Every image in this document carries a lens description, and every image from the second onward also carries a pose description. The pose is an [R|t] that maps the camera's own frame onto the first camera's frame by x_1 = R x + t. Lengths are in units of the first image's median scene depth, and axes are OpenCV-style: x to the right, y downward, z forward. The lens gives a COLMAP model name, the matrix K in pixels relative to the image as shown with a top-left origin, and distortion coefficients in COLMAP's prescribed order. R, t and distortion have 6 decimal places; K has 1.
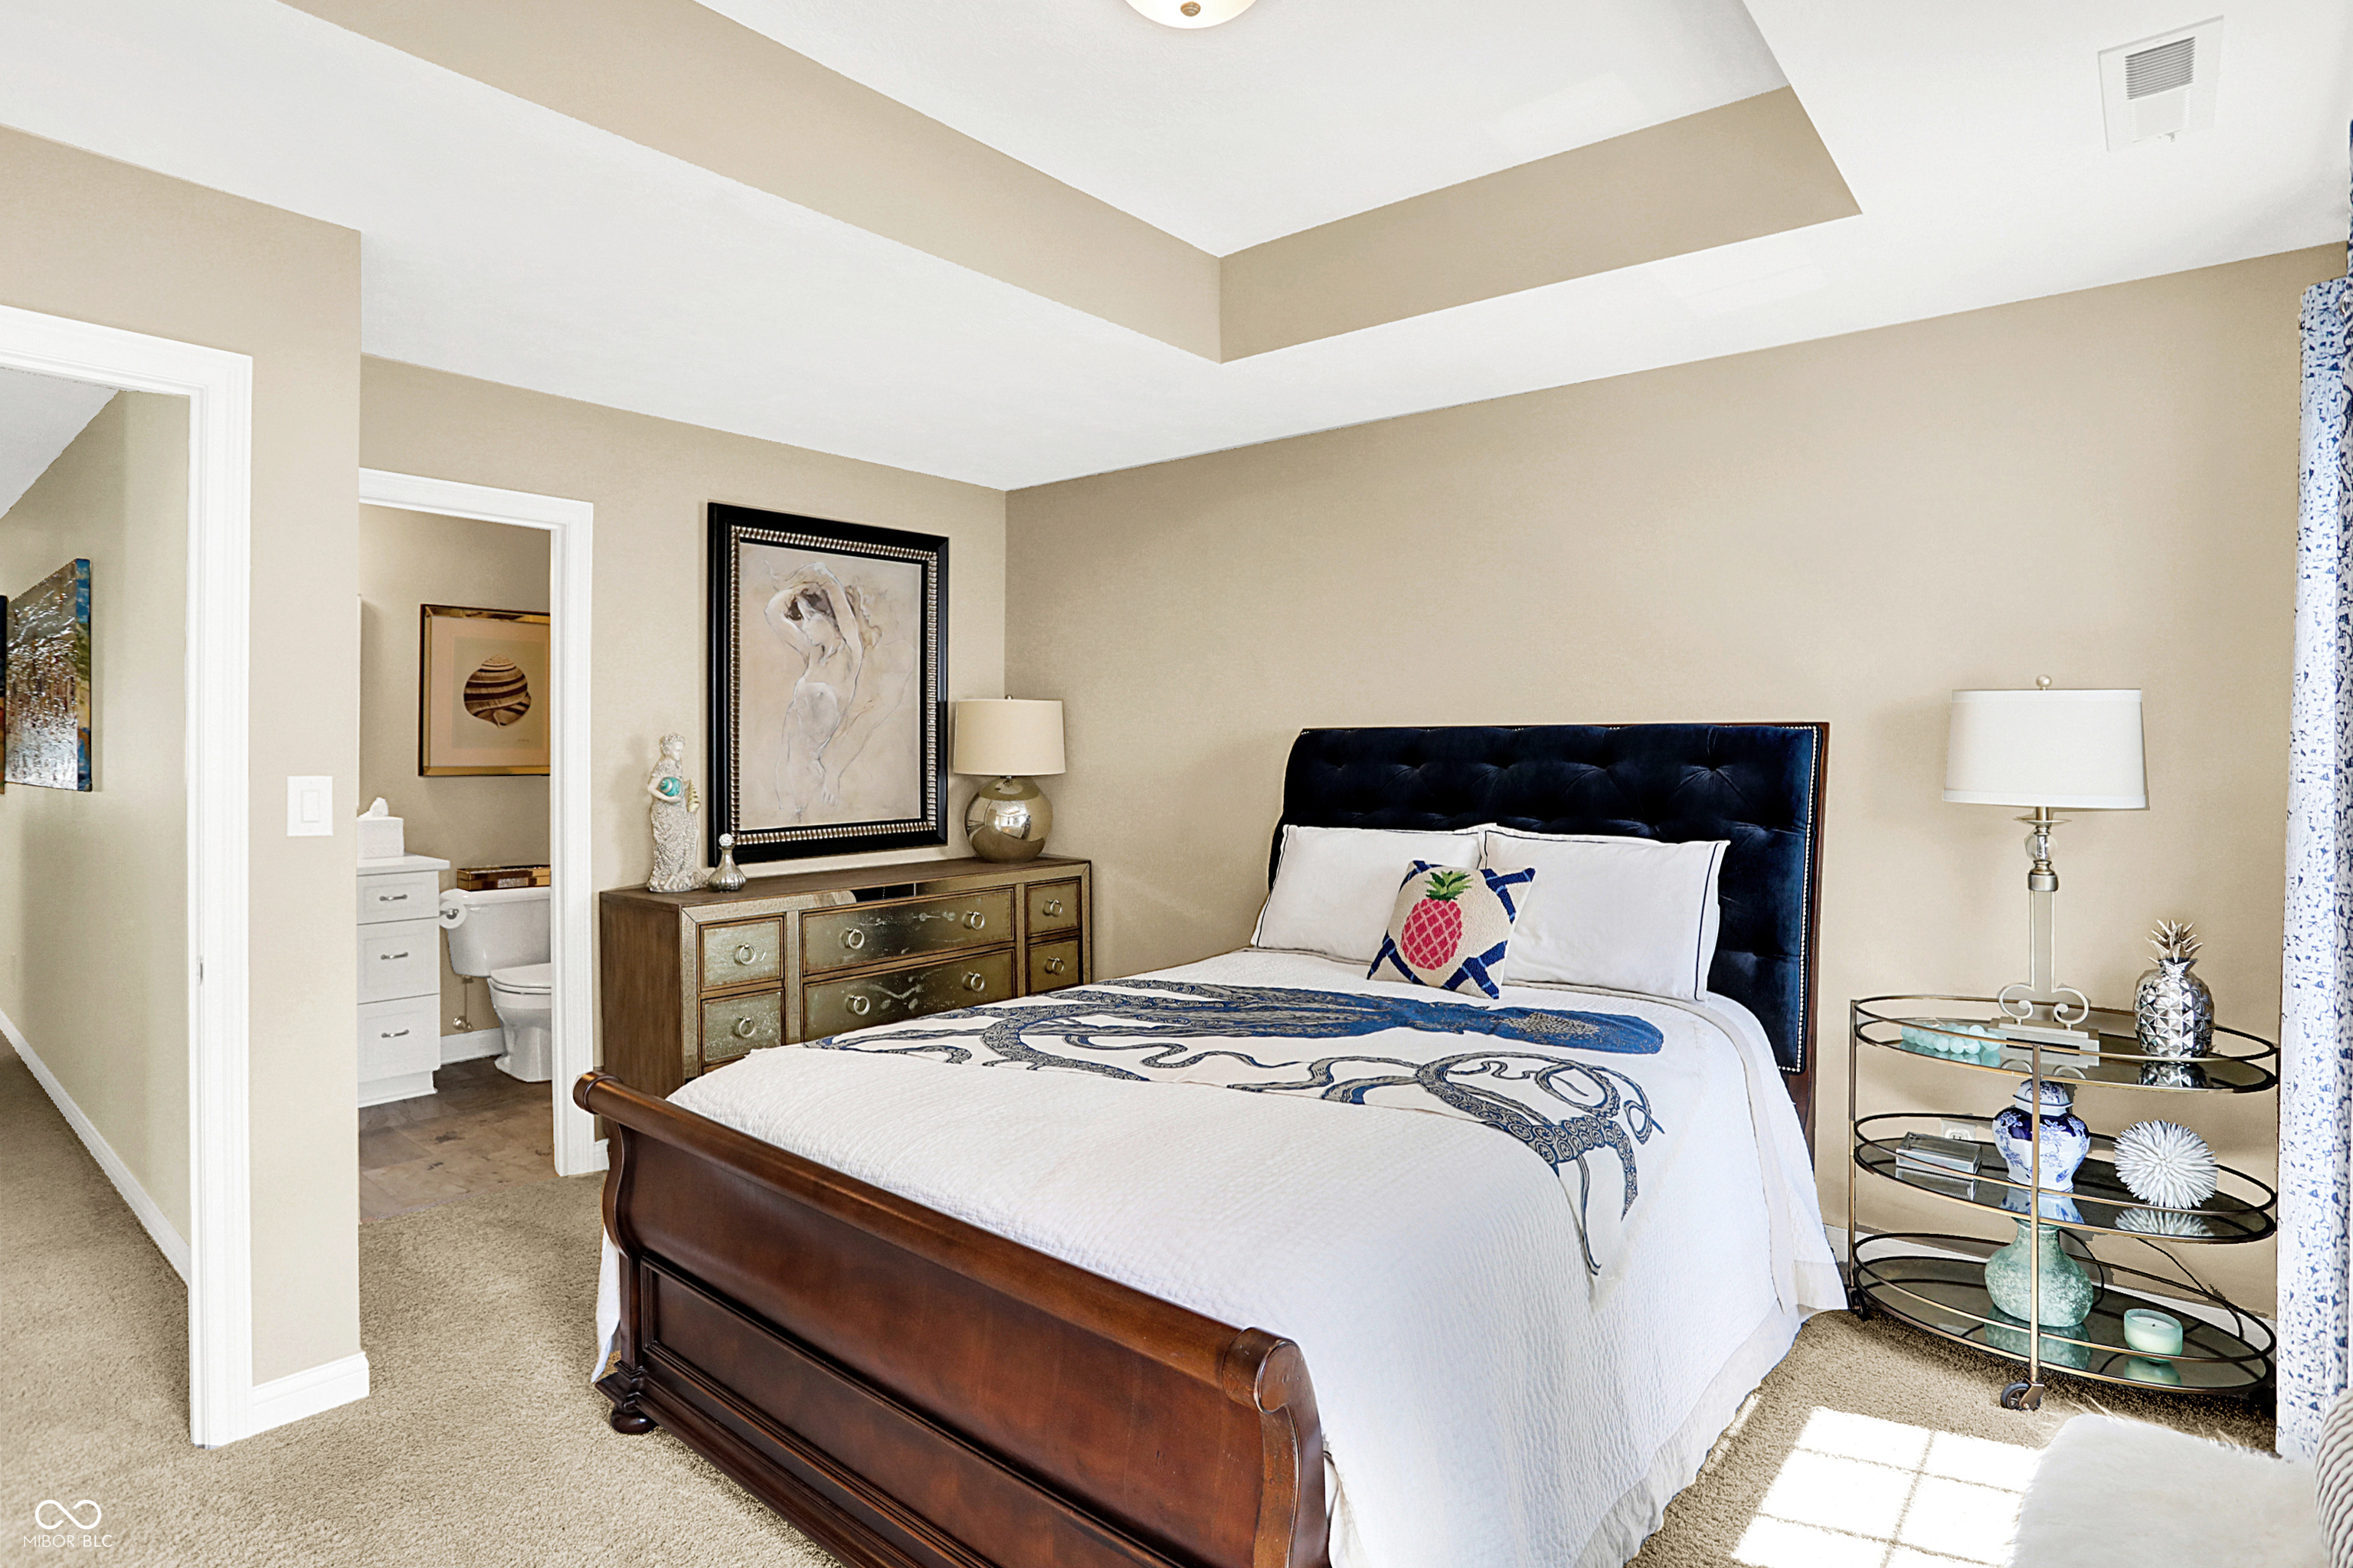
lens RADIAL K [[1211.5, 0, 1250.4], [0, 1211.5, 763.4], [0, 0, 1]] dist [-0.053646, 0.018958]
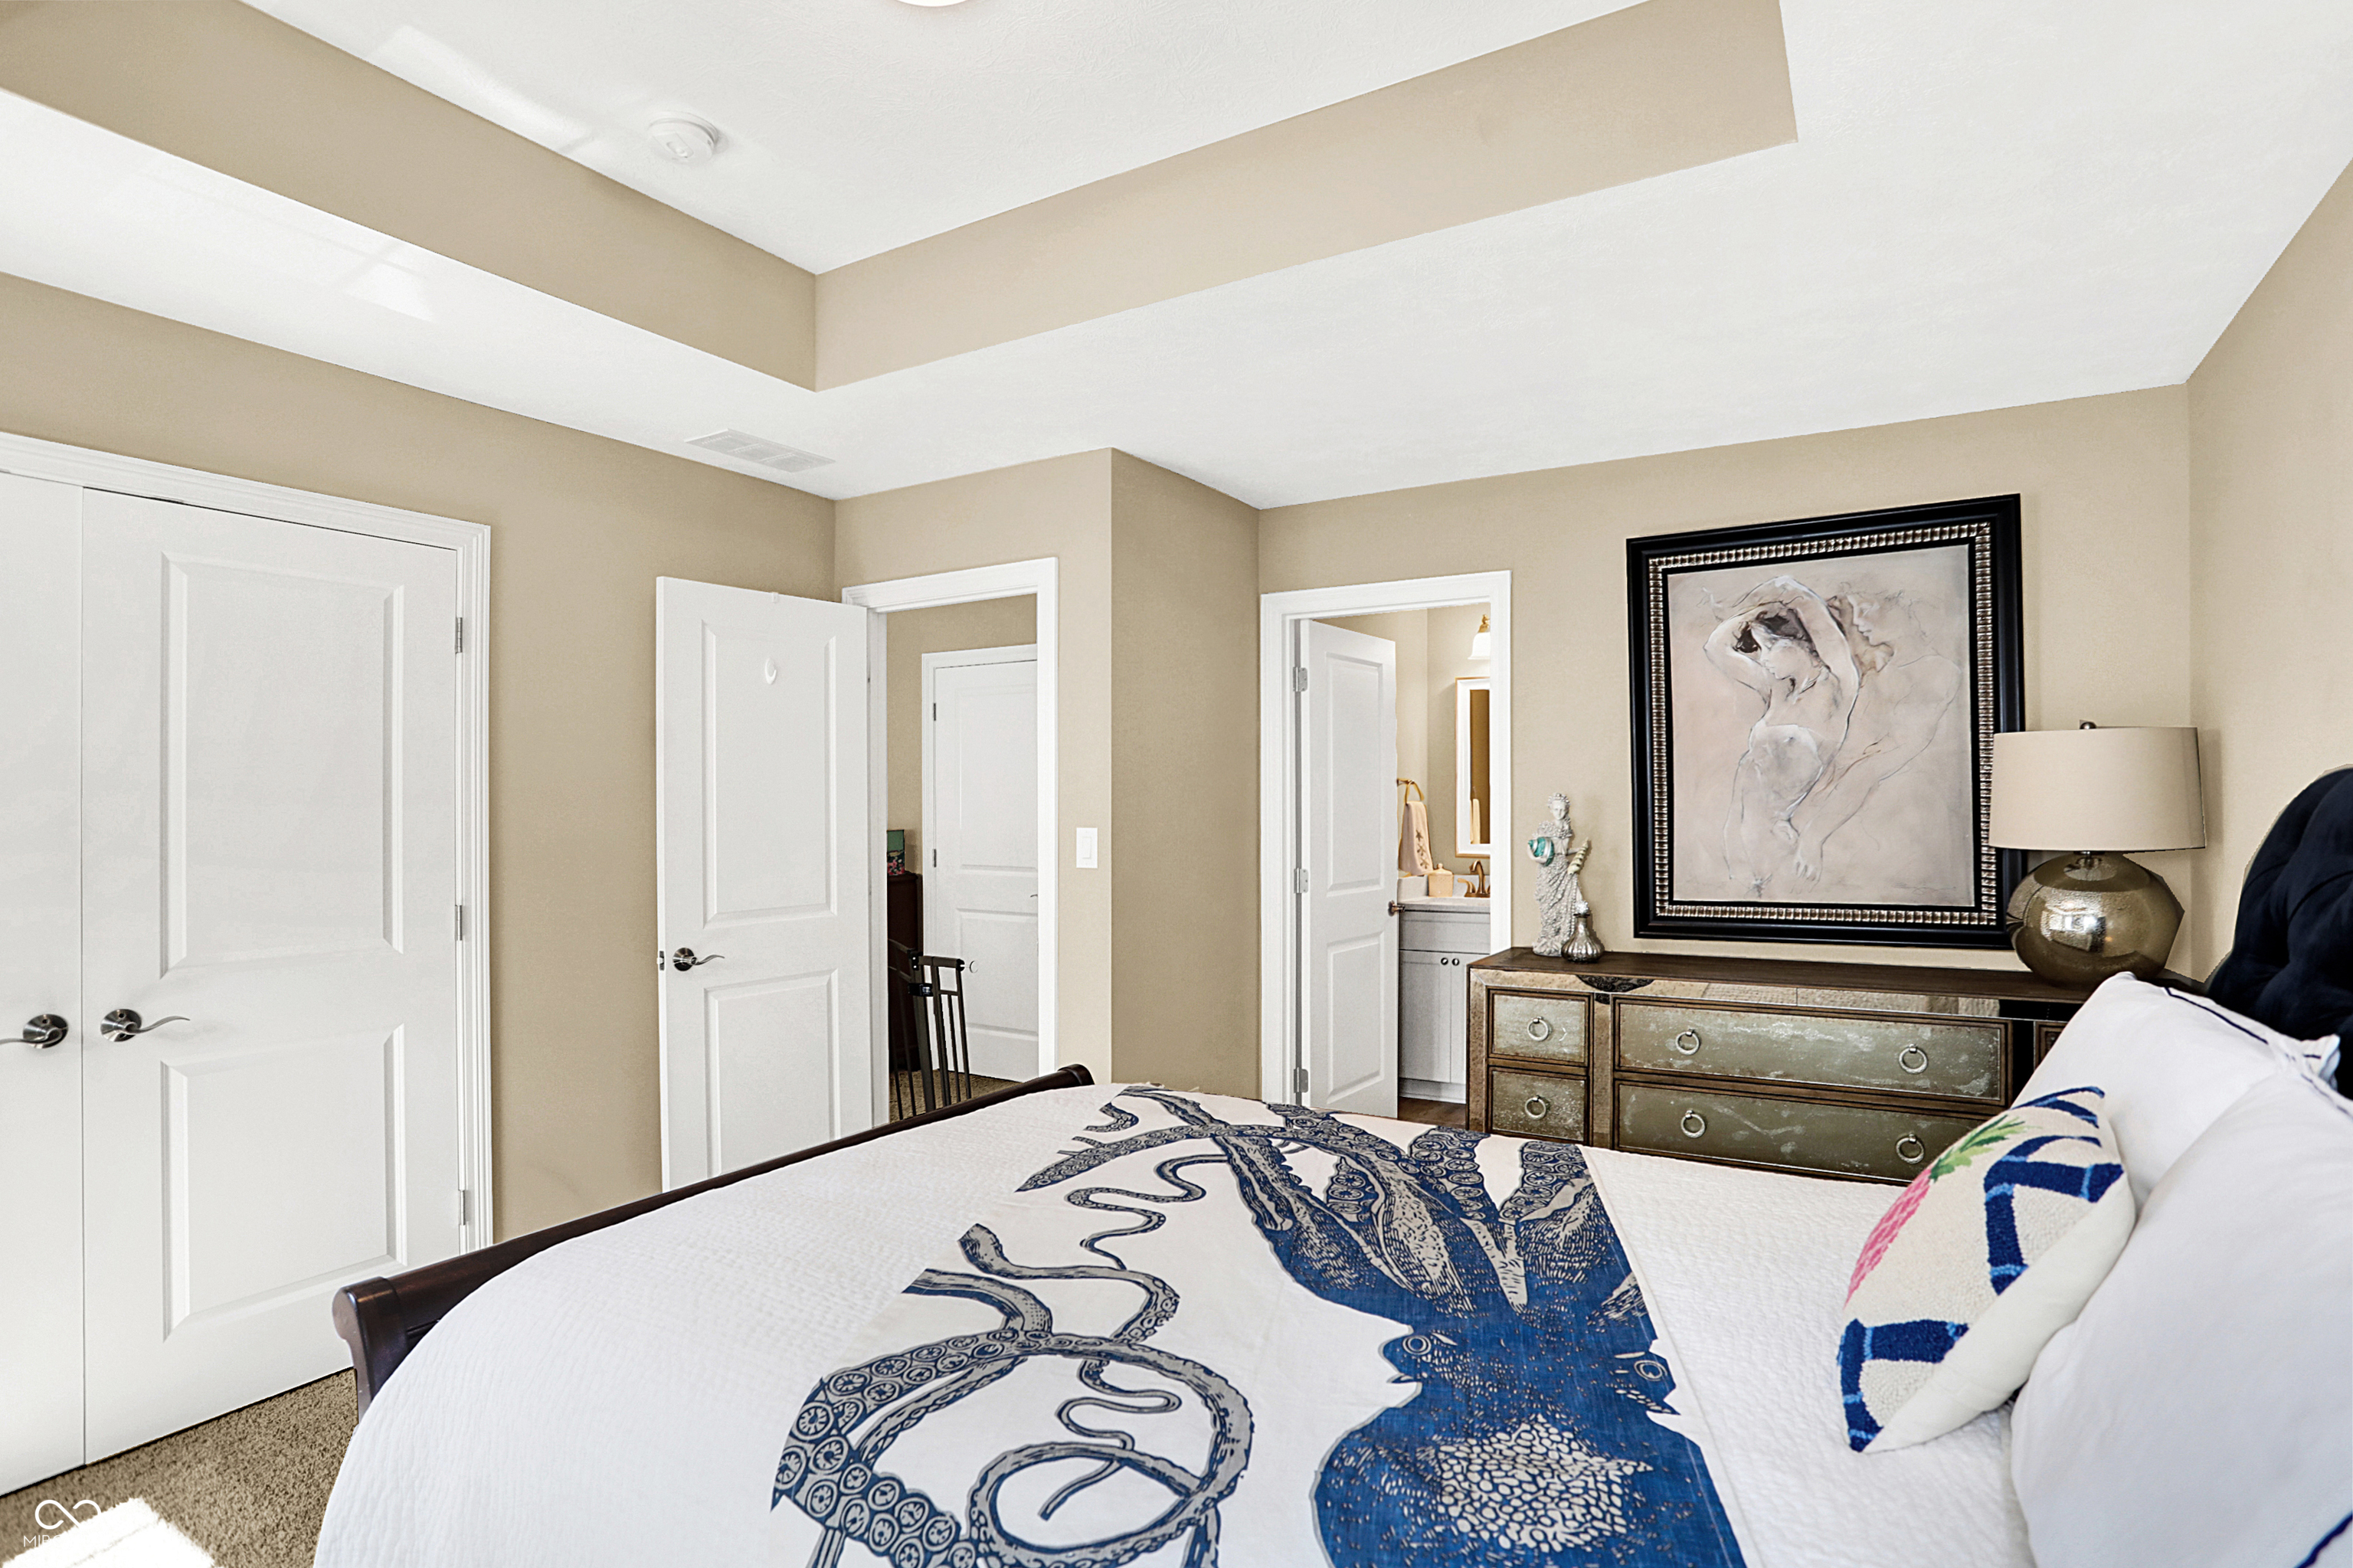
lens RADIAL K [[1211.5, 0, 1133.6], [0, 1211.5, 797.5], [0, 0, 1]] dist [-0.053646, 0.018958]
pose [[0.106379, -0.000888, -0.994325, 0.397422], [-0.008486, 0.999962, -0.001800, -0.013808], [0.994289, 0.008629, 0.106368, 0.491427]]
